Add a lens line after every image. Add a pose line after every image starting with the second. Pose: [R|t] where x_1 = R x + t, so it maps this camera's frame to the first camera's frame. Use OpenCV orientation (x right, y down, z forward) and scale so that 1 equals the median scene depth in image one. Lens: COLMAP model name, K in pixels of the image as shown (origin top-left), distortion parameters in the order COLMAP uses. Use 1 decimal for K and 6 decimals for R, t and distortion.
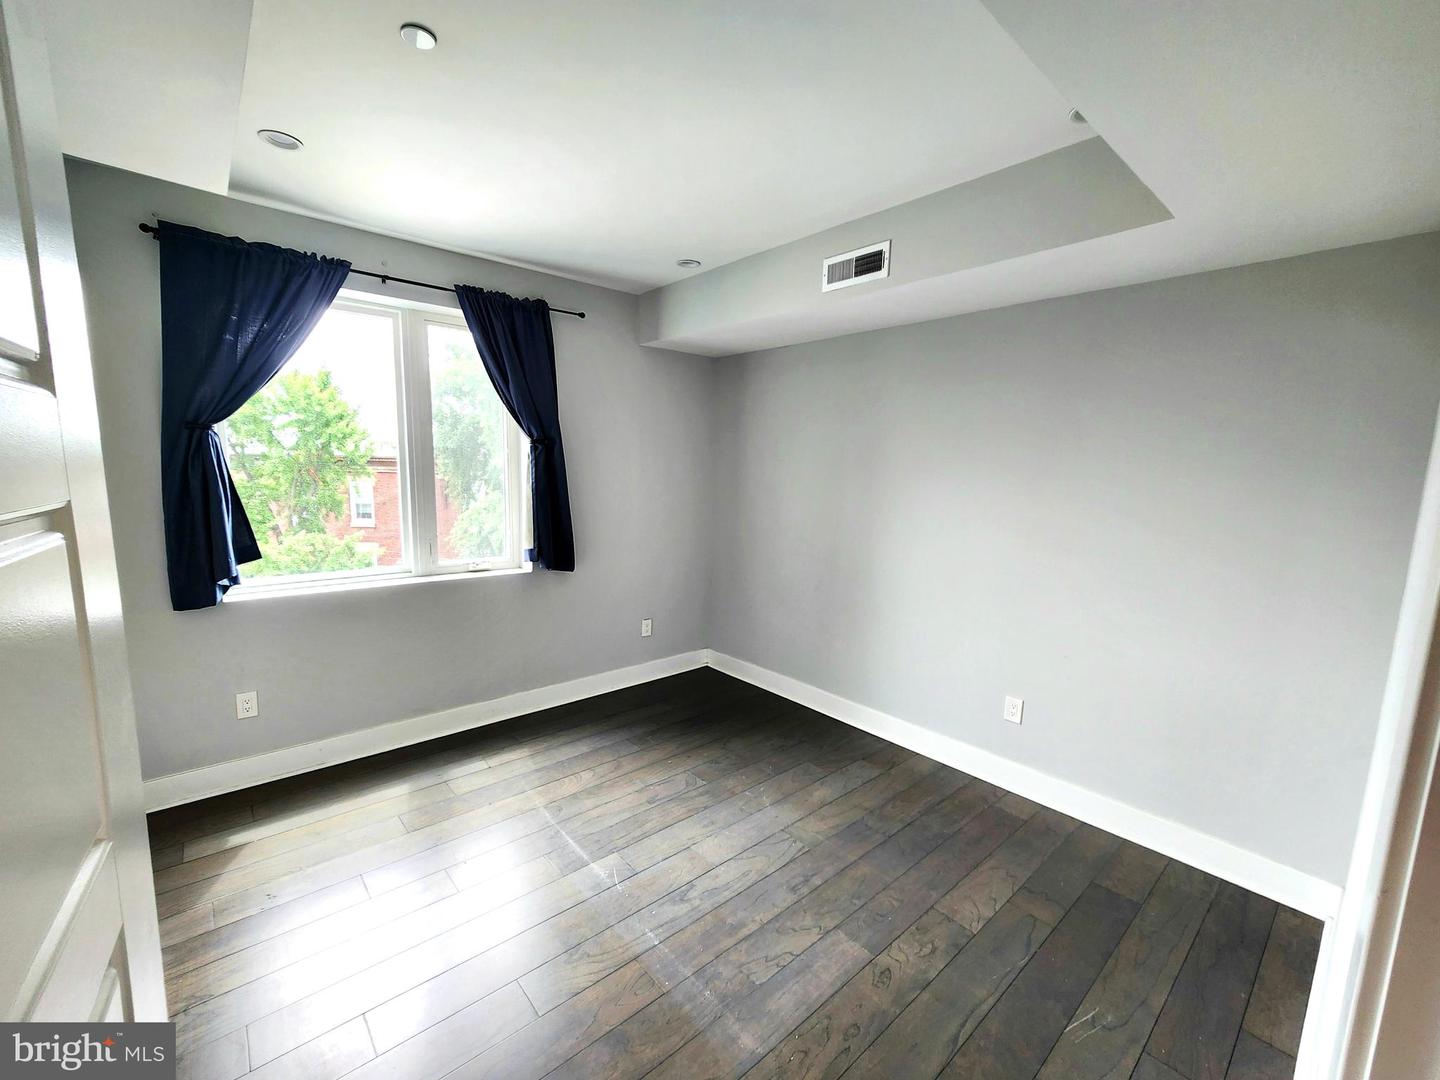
lens RADIAL K [[593.1, 0, 710.1], [0, 593.1, 548.6], [0, 0, 1]] dist [-0.003359, 0.000047]
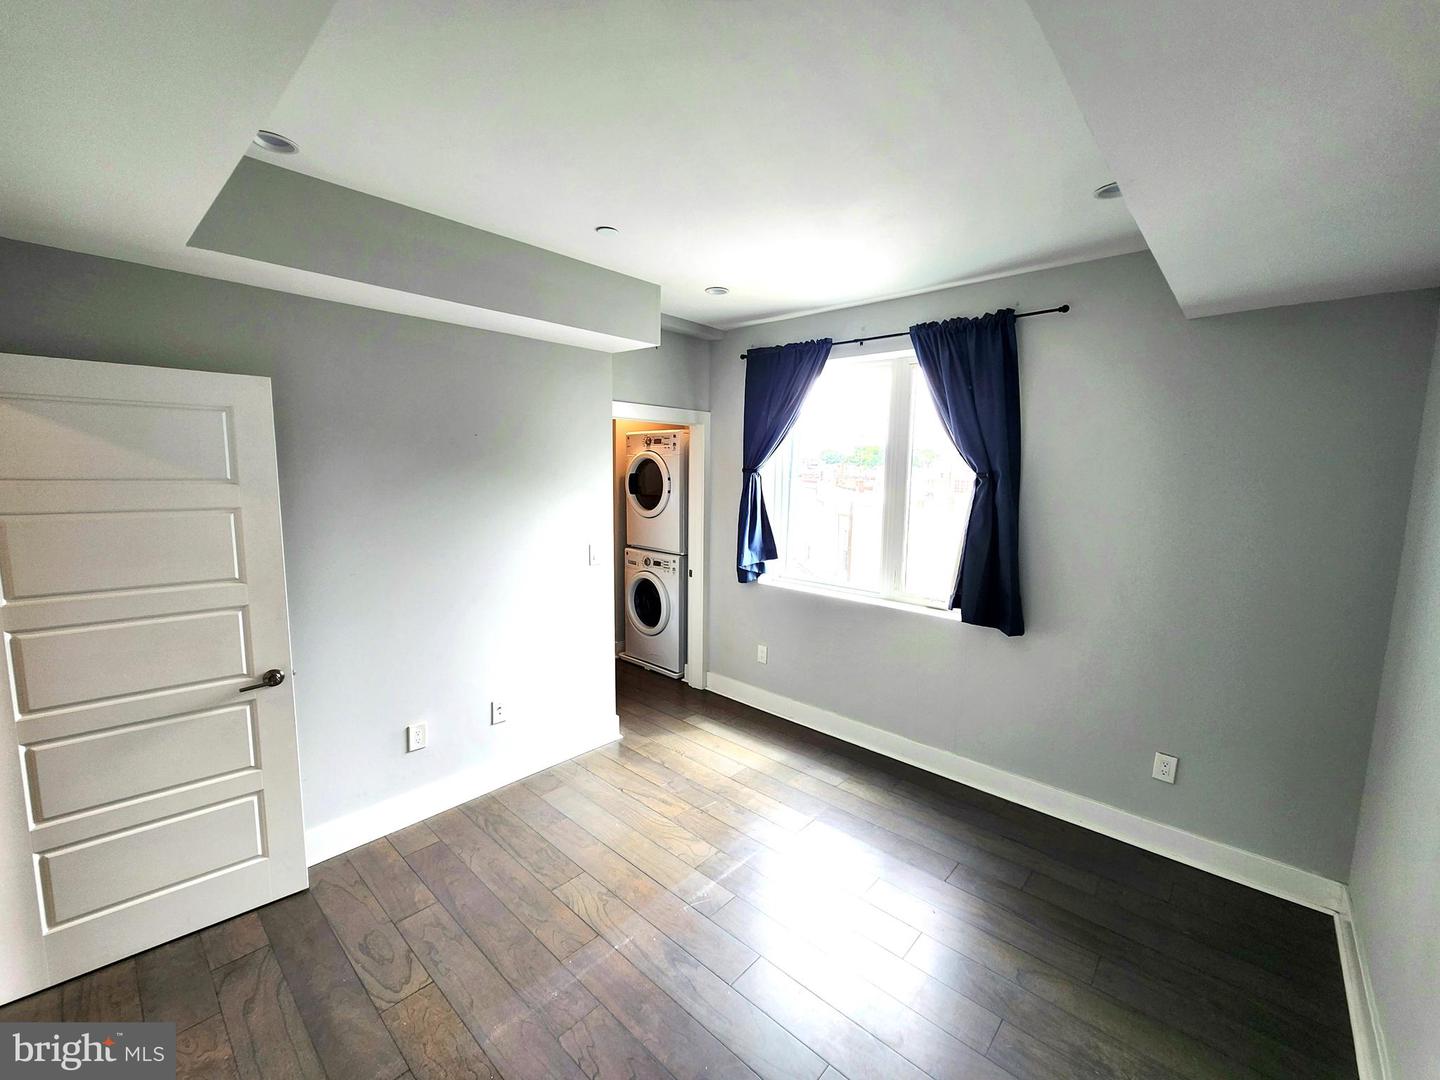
lens RADIAL K [[593.1, 0, 728.2], [0, 593.1, 533.4], [0, 0, 1]] dist [-0.003359, 0.000047]
pose [[0.128887, 0.089705, -0.987594, 0.731574], [-0.153102, 0.985759, 0.069558, -0.140784], [0.979769, 0.142238, 0.140785, 0.742127]]
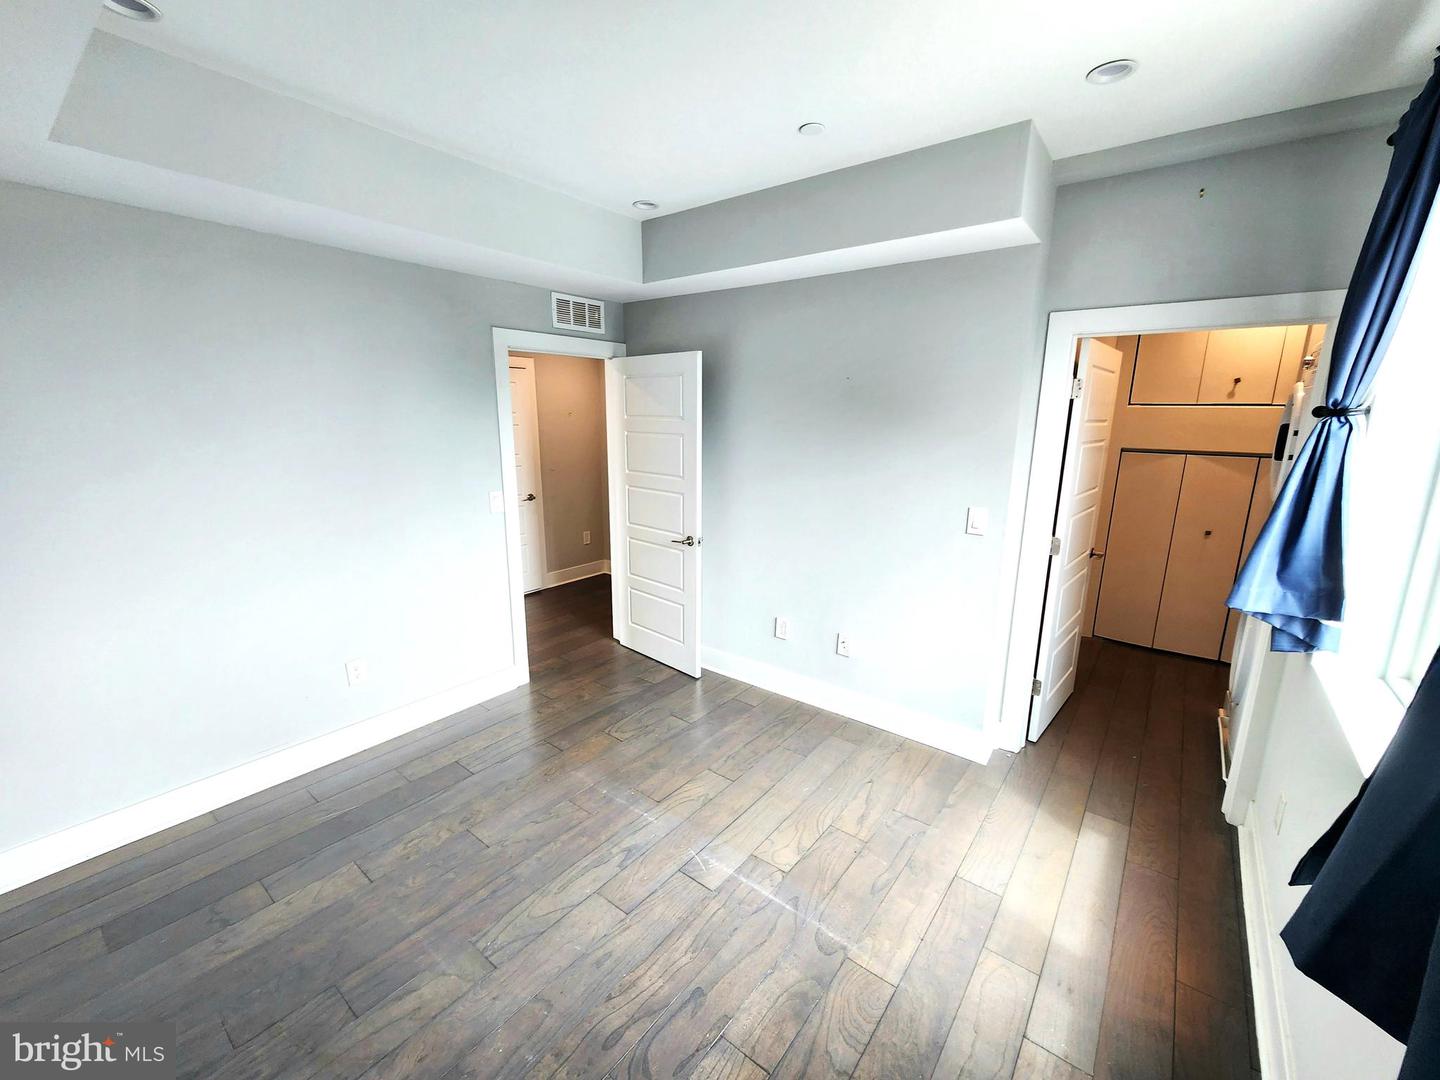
lens RADIAL K [[593.1, 0, 723.3], [0, 593.1, 540.4], [0, 0, 1]] dist [-0.003359, 0.000047]
pose [[-0.980836, 0.004794, -0.194774, -0.007678], [-0.062269, 0.939552, 0.336697, -0.255105], [0.184614, 0.342373, -0.921248, 1.577484]]
